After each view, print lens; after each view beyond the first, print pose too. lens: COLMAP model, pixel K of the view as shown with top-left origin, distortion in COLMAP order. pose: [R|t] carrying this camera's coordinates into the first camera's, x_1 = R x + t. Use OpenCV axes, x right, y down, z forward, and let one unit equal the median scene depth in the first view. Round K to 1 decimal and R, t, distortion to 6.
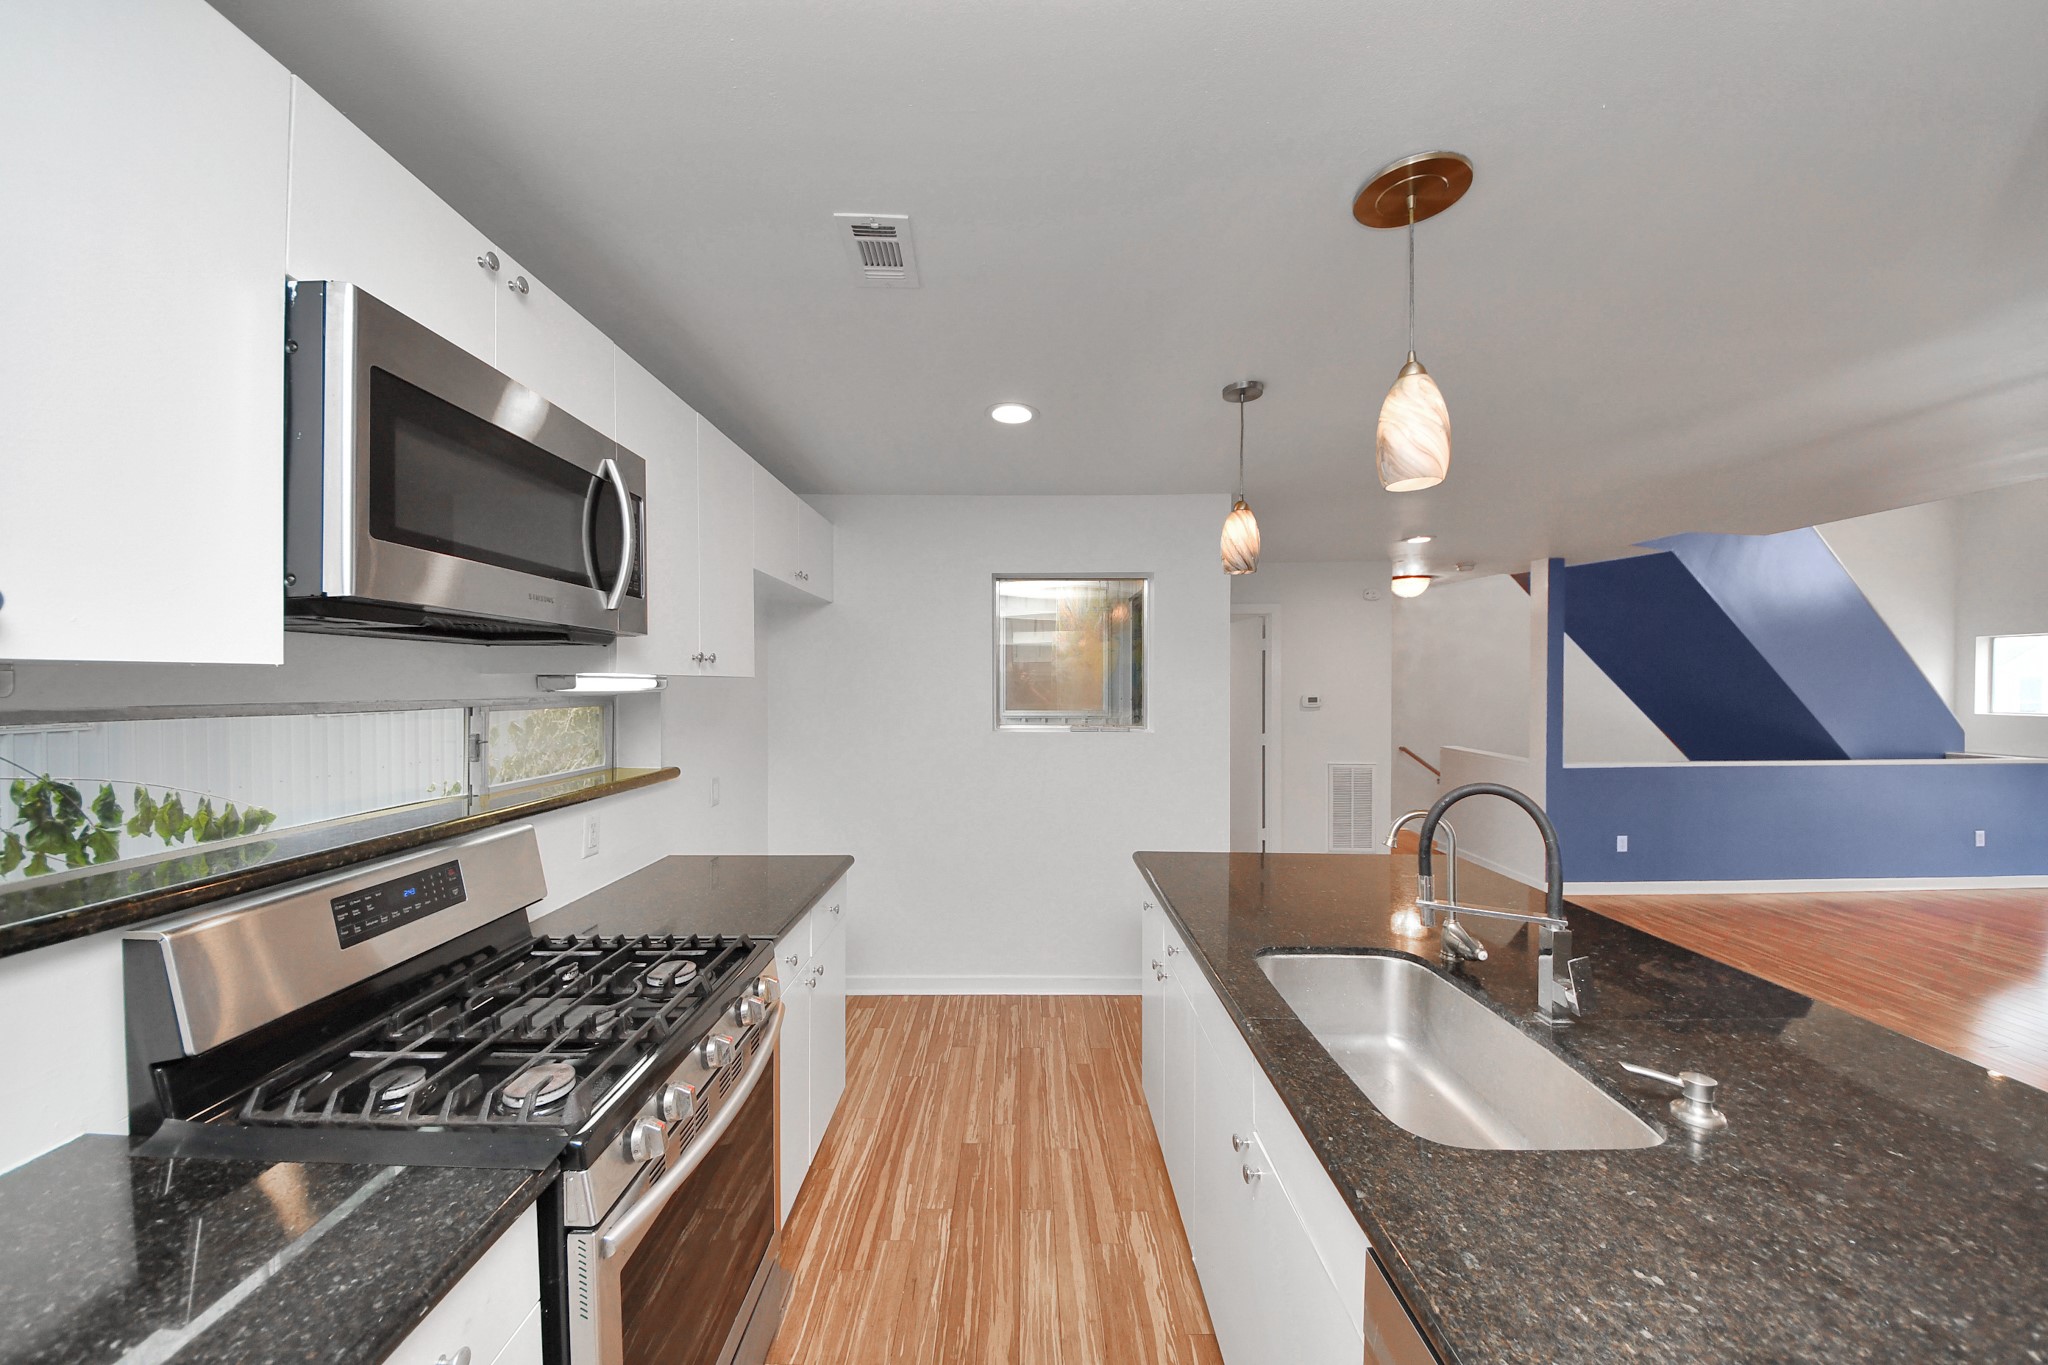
lens RADIAL K [[728.0, 0, 1020.4], [0, 728.0, 690.5], [0, 0, 1]] dist [0.042154, -0.026842]
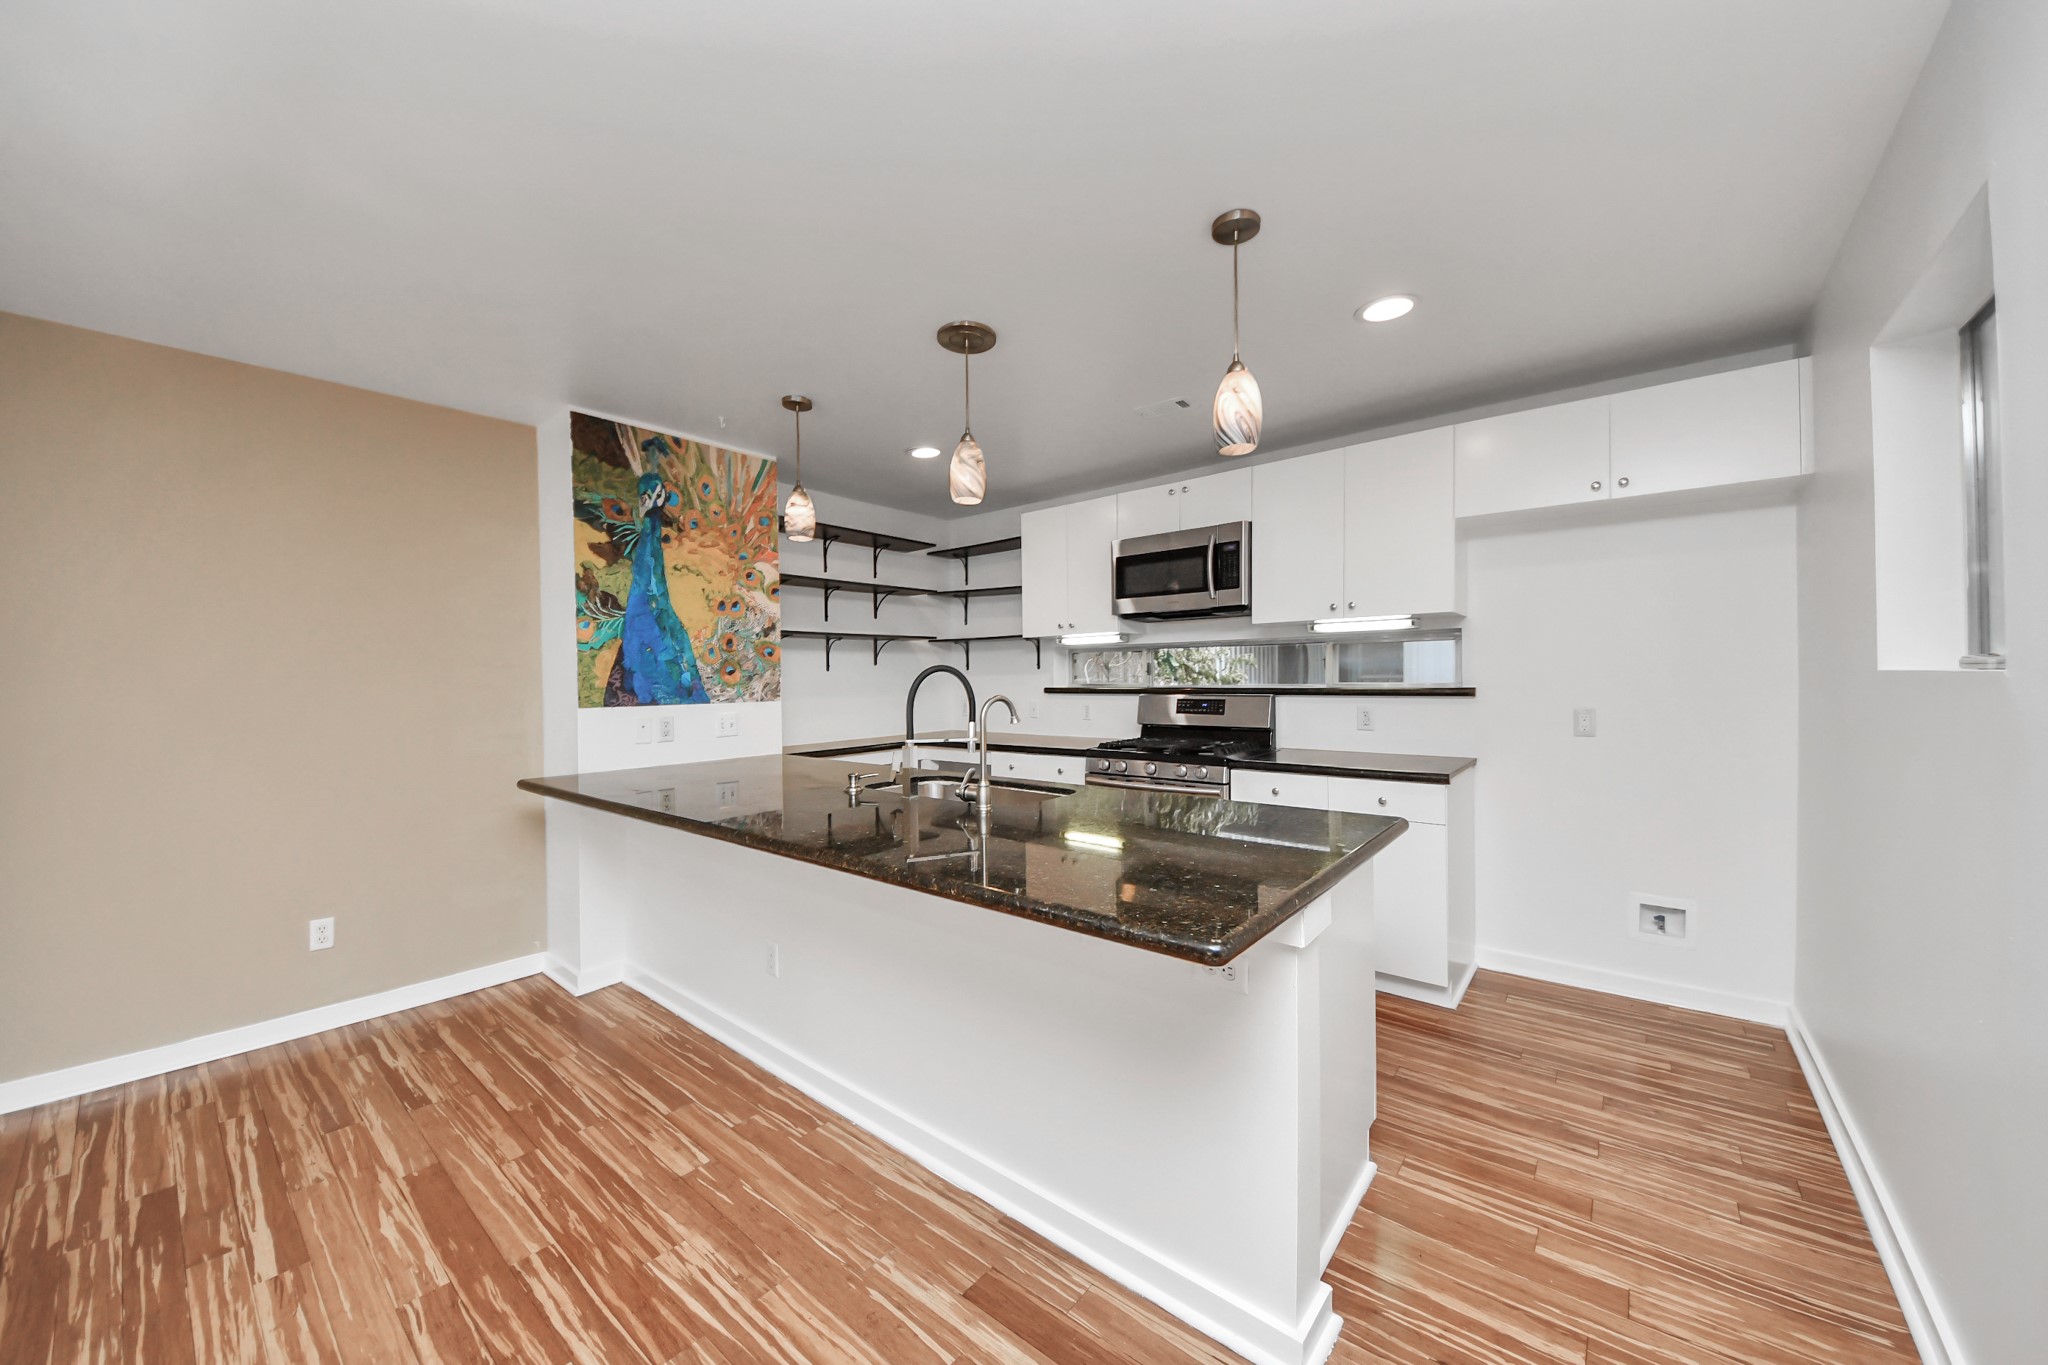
lens RADIAL K [[723.0, 0, 1018.1], [0, 723.0, 686.0], [0, 0, 1]] dist [0.035900, -0.018534]
pose [[-0.638625, 0.013184, -0.769406, 1.019462], [0.003860, 0.999896, 0.013930, 0.088996], [0.769509, 0.005926, -0.638609, 1.268944]]
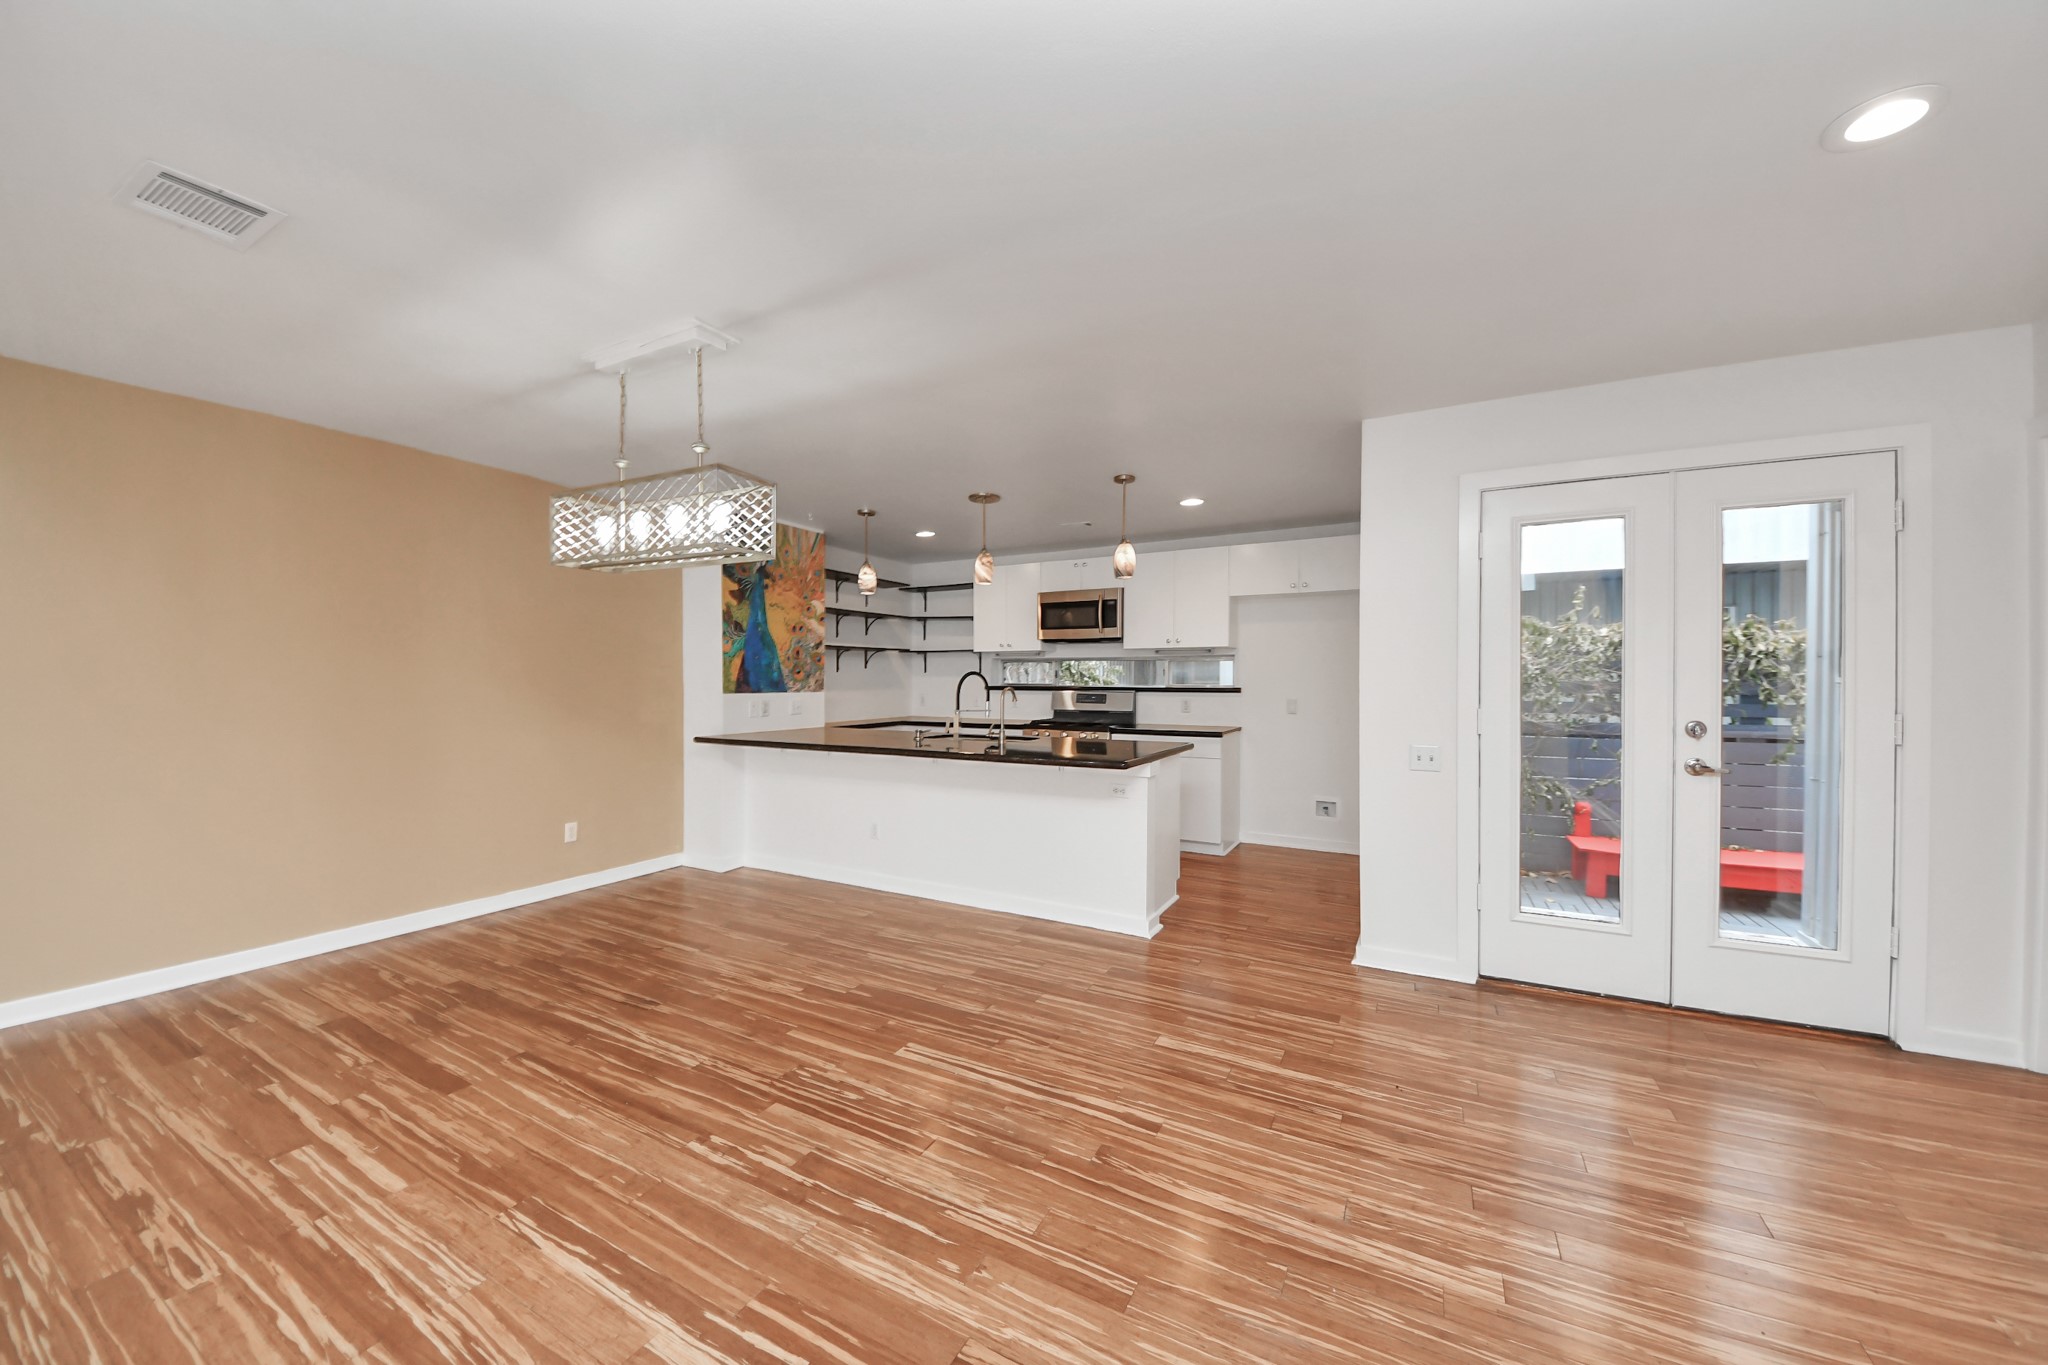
lens RADIAL K [[723.0, 0, 1018.1], [0, 723.0, 686.0], [0, 0, 1]] dist [0.035900, -0.018534]
pose [[-0.479832, 0.004700, -0.877348, 1.896520], [-0.011254, 0.999870, 0.011511, 0.087927], [0.877288, 0.015396, -0.479717, 1.555801]]
